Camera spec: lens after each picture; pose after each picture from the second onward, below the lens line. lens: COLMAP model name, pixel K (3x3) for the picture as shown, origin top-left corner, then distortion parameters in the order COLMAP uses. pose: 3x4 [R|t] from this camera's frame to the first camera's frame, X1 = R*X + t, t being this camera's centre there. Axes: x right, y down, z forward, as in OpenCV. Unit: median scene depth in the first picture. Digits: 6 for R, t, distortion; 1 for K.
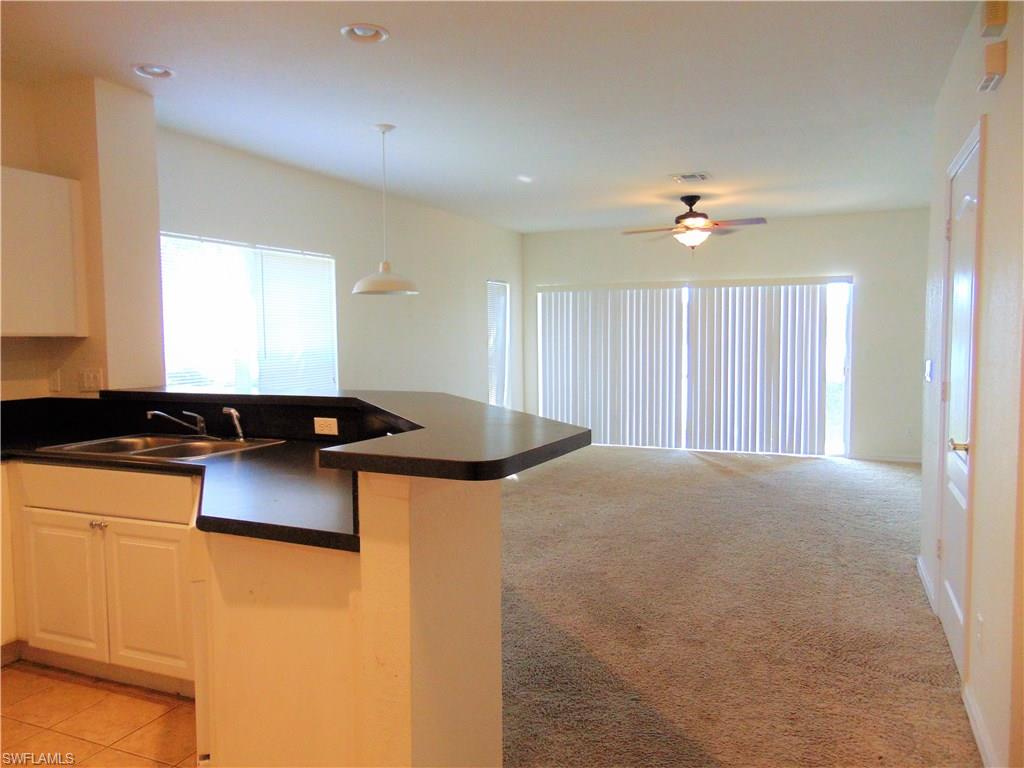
lens RADIAL K [[763.6, 0, 512.0], [0, 763.6, 384.0], [0, 0, 1]] dist [-0.037421, 0.071762]
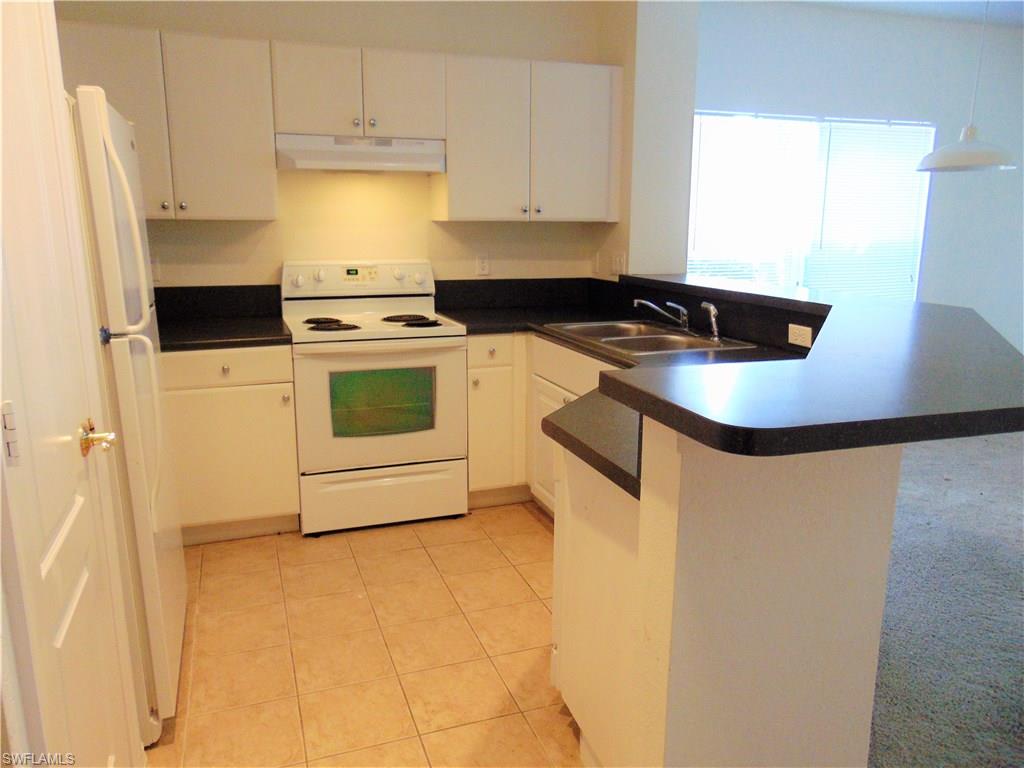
lens RADIAL K [[763.6, 0, 512.0], [0, 763.6, 384.0], [0, 0, 1]] dist [-0.037421, 0.071762]
pose [[0.687755, 0.165084, -0.706923, 0.115138], [-0.056967, 0.983070, 0.174149, -0.016671], [0.723704, -0.079500, 0.685516, 0.151650]]
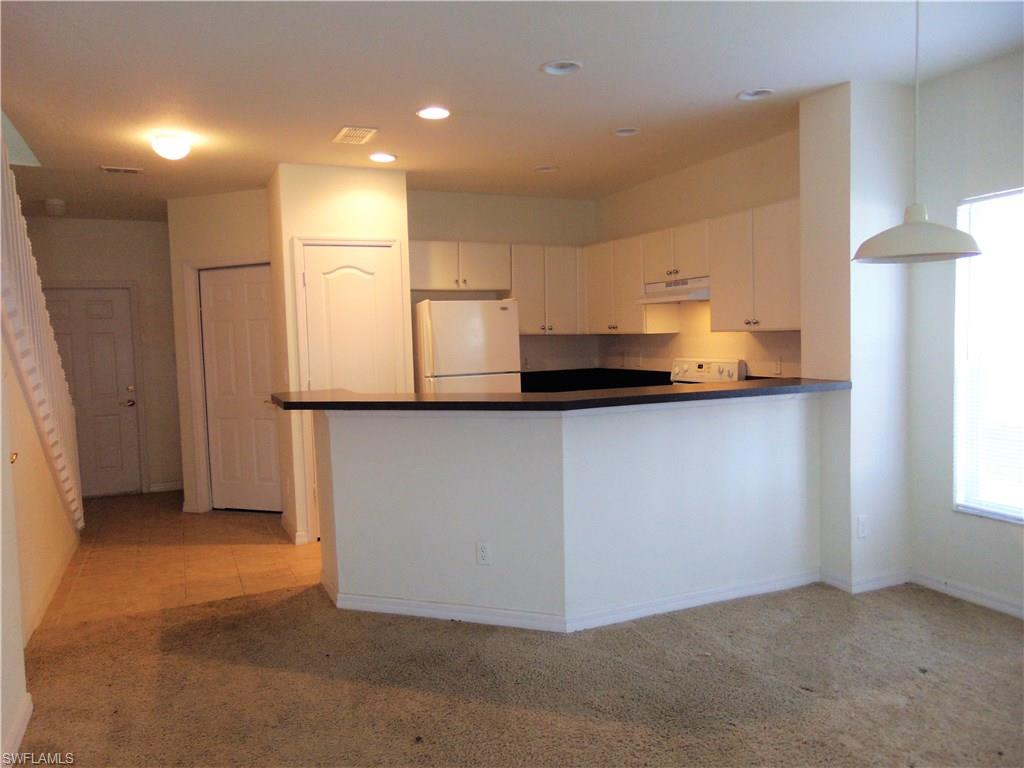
lens RADIAL K [[763.6, 0, 512.0], [0, 763.6, 384.0], [0, 0, 1]] dist [-0.037421, 0.071762]
pose [[-0.674446, 0.071673, -0.734838, 0.562017], [-0.015612, 0.993670, 0.111247, -0.097060], [0.738160, 0.086502, -0.669057, 1.373607]]
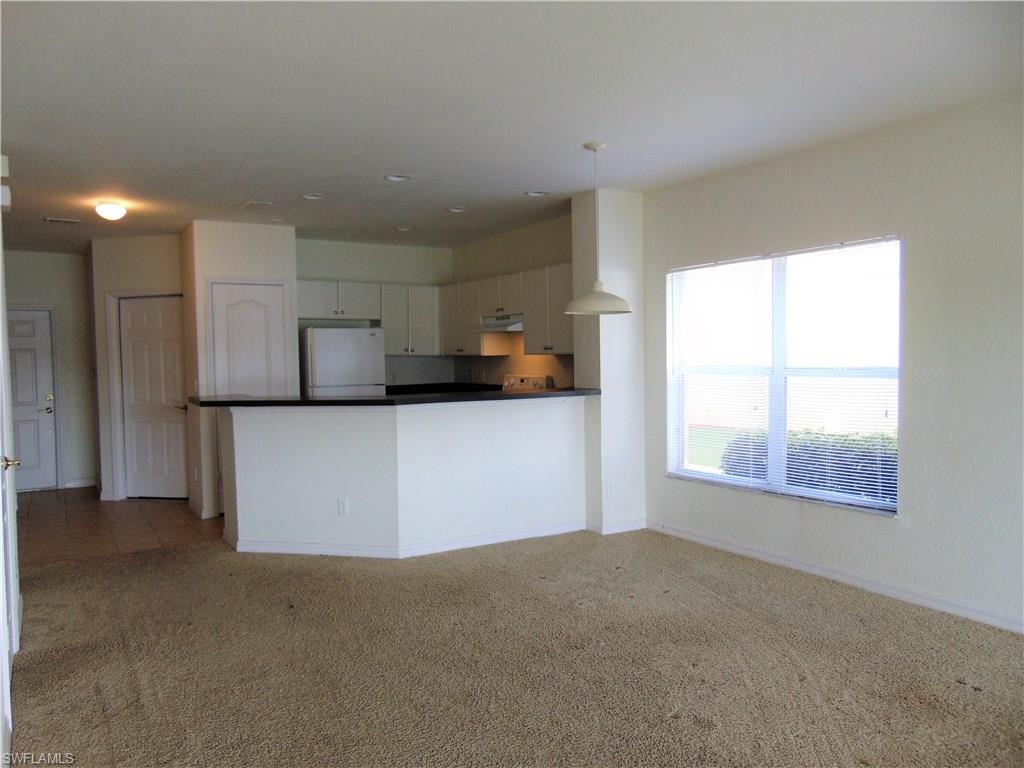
lens RADIAL K [[763.6, 0, 512.0], [0, 763.6, 384.0], [0, 0, 1]] dist [-0.037421, 0.071762]
pose [[-0.575595, 0.046998, -0.816383, 0.829064], [-0.033208, 0.996180, 0.080763, -0.120093], [0.817060, 0.073597, -0.571836, 1.735551]]
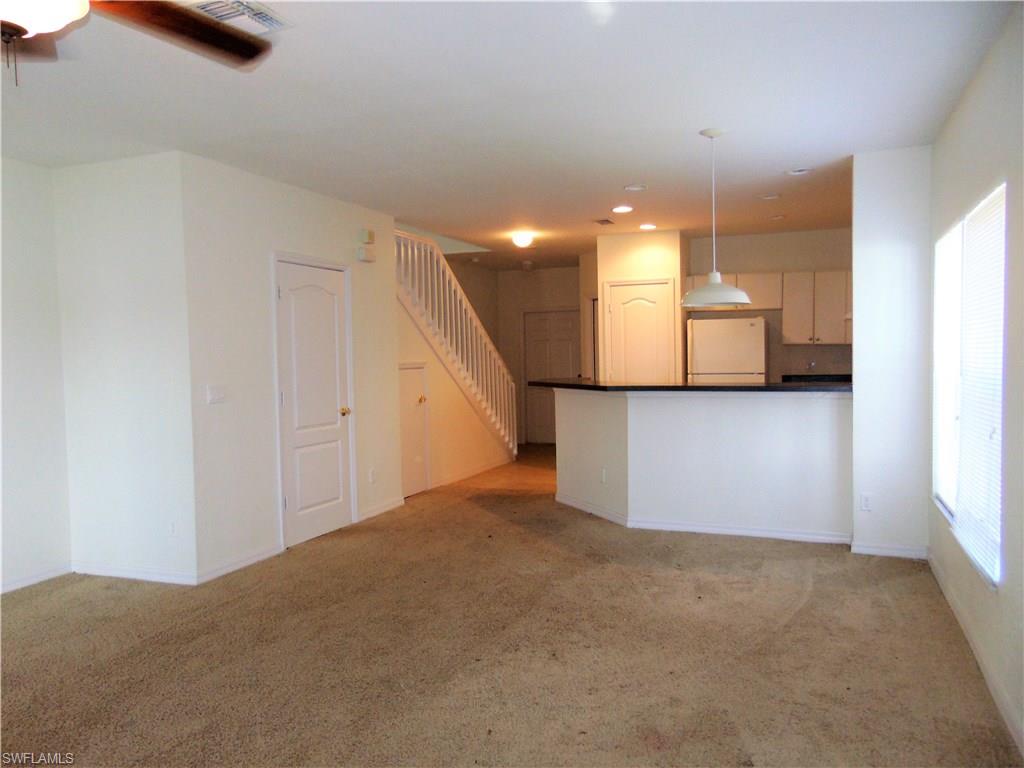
lens RADIAL K [[763.6, 0, 512.0], [0, 763.6, 384.0], [0, 0, 1]] dist [-0.037421, 0.071762]
pose [[-0.999501, 0.024718, -0.019646, 0.126676], [0.022474, 0.993980, 0.107235, -0.149263], [0.022178, 0.106740, -0.994040, 2.291020]]
